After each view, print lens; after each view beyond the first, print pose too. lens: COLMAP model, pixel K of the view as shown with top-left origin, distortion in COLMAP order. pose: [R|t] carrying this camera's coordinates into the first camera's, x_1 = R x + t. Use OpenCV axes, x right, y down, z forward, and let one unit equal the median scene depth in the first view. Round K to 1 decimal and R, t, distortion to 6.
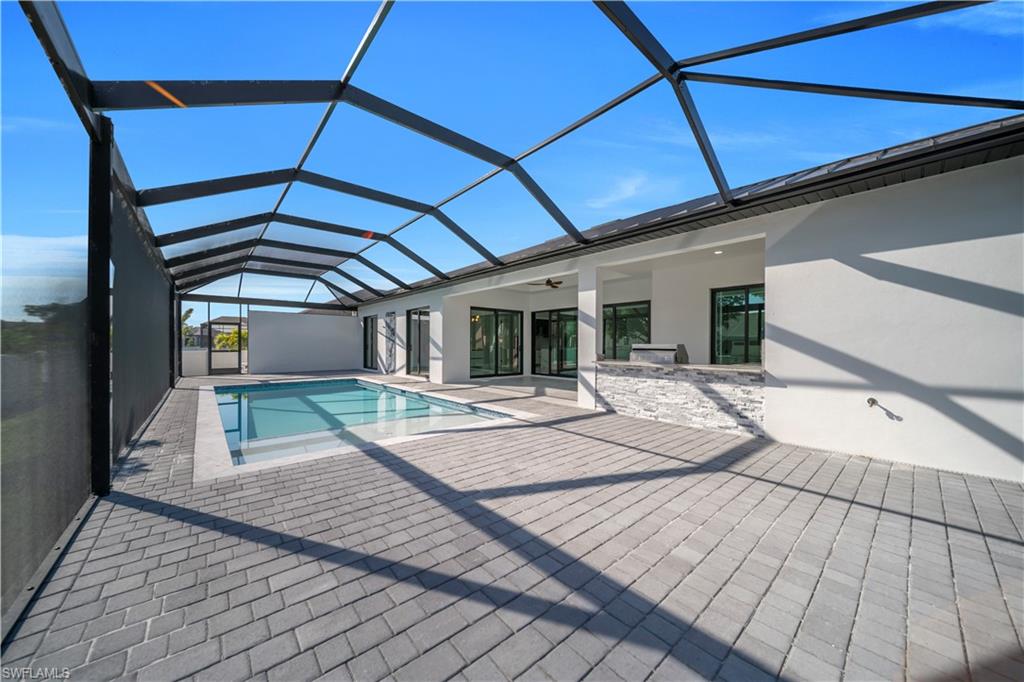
lens RADIAL K [[353.4, 0, 501.6], [0, 353.4, 344.5], [0, 0, 1]] dist [0.001559, -0.001490]
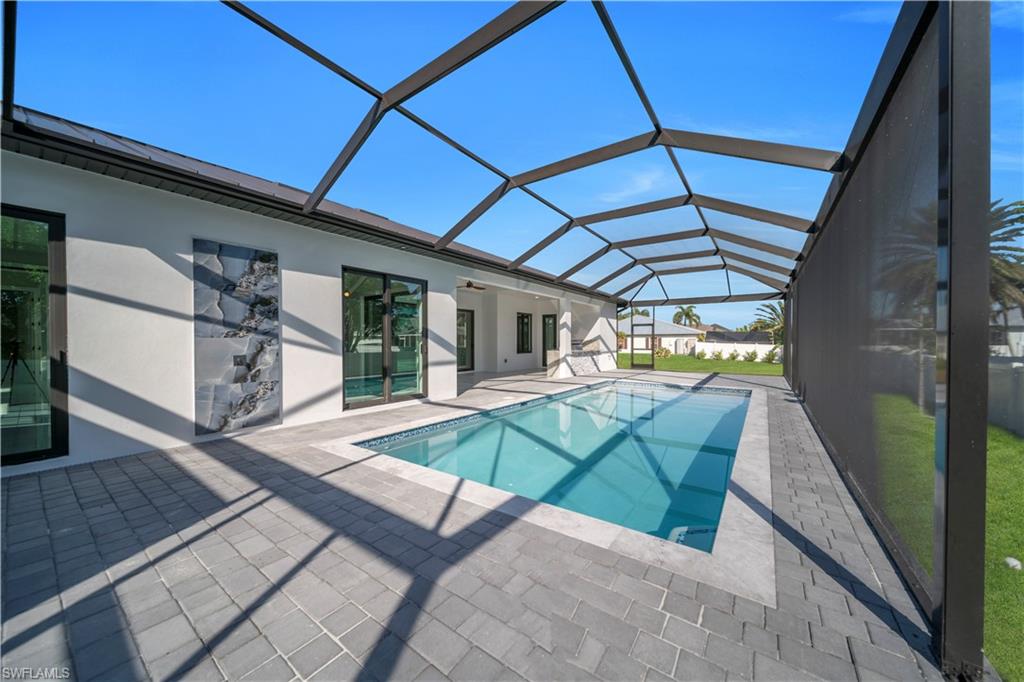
lens RADIAL K [[353.4, 0, 500.9], [0, 353.4, 344.1], [0, 0, 1]] dist [0.001559, -0.001490]
pose [[-0.257884, -0.013454, 0.966082, -0.876017], [-0.006009, 0.999906, 0.012321, -0.004371], [-0.966157, -0.002628, -0.257941, 1.091194]]
